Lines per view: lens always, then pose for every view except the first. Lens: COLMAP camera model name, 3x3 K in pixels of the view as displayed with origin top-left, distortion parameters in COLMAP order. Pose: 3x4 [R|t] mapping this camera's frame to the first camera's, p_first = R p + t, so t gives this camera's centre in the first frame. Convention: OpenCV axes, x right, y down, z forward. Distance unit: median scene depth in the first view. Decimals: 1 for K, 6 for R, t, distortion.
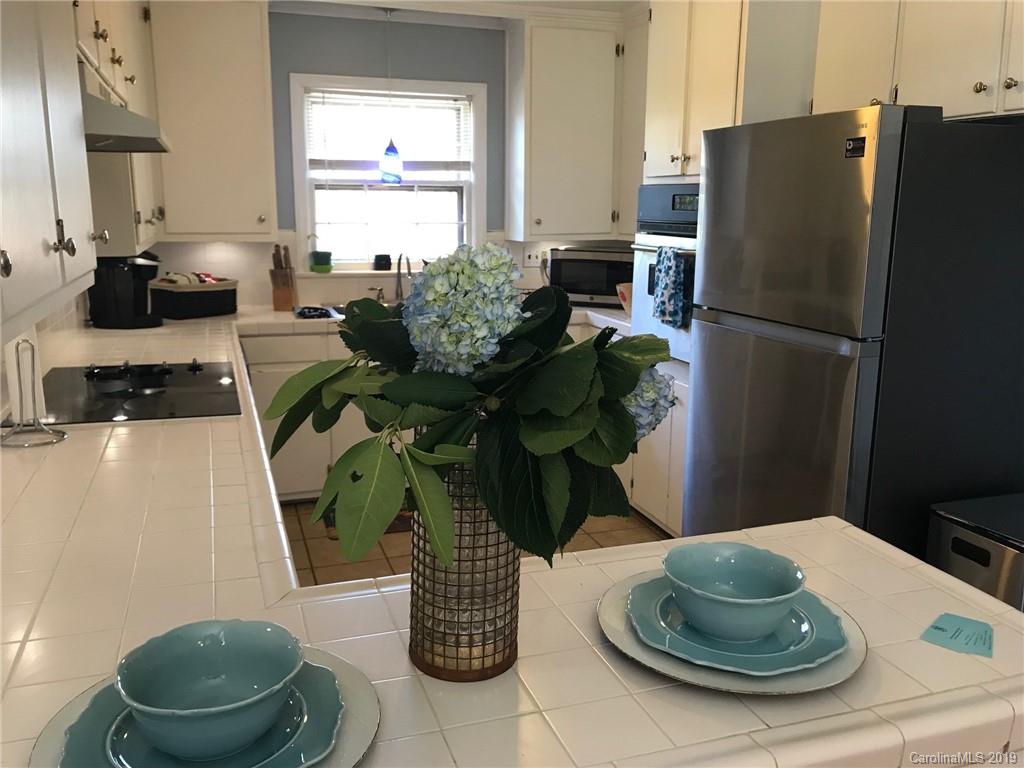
lens RADIAL K [[836.7, 0, 512.0], [0, 836.7, 384.0], [0, 0, 1]] dist [0.028952, -0.018274]
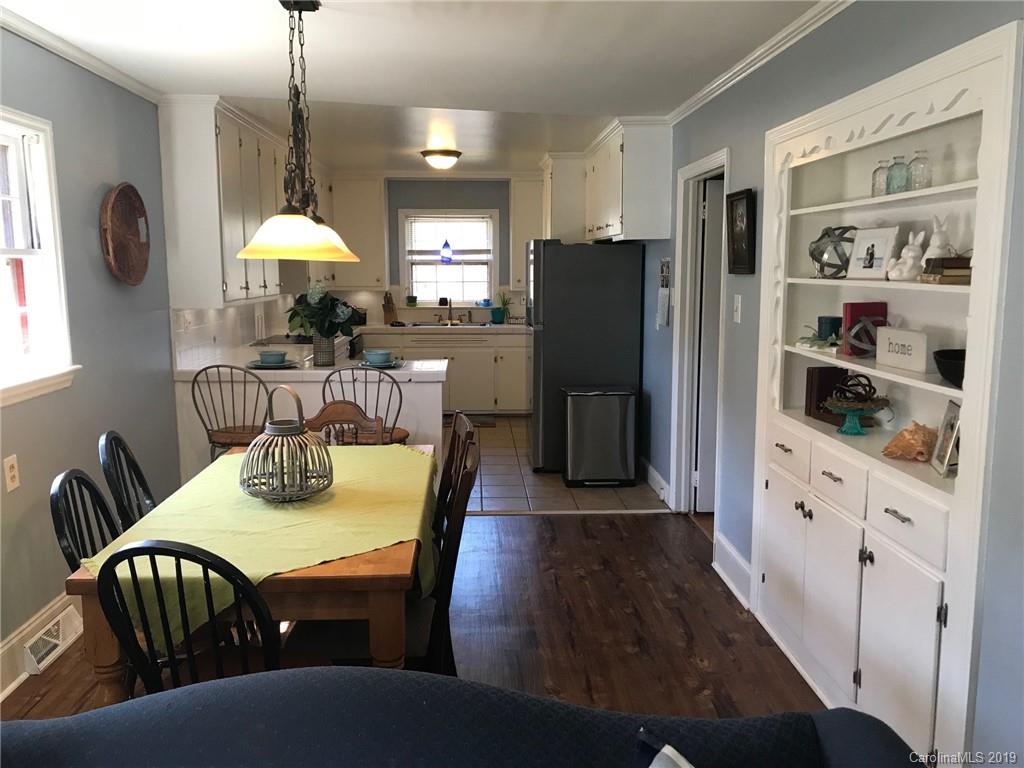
lens RADIAL K [[836.8, 0, 512.0], [0, 836.8, 384.0], [0, 0, 1]] dist [0.184780, -0.002567]
pose [[0.956193, 0.031496, -0.291037, 1.008234], [-0.050646, 0.997002, -0.058503, 0.266777], [0.288321, 0.070680, 0.954922, -1.413161]]
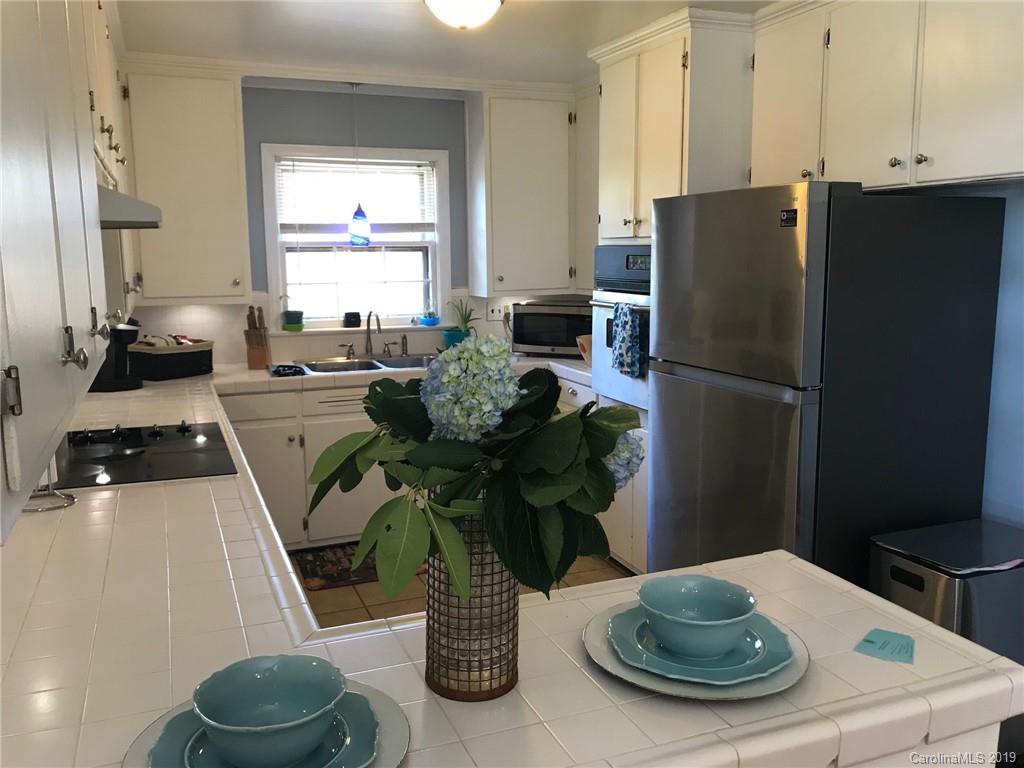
lens RADIAL K [[836.7, 0, 512.0], [0, 836.7, 384.0], [0, 0, 1]] dist [0.028952, -0.018274]
pose [[0.998319, -0.023728, 0.052874, -0.022727], [0.026480, 0.998297, -0.051983, -0.010853], [-0.051551, 0.053296, 0.997247, -0.079784]]
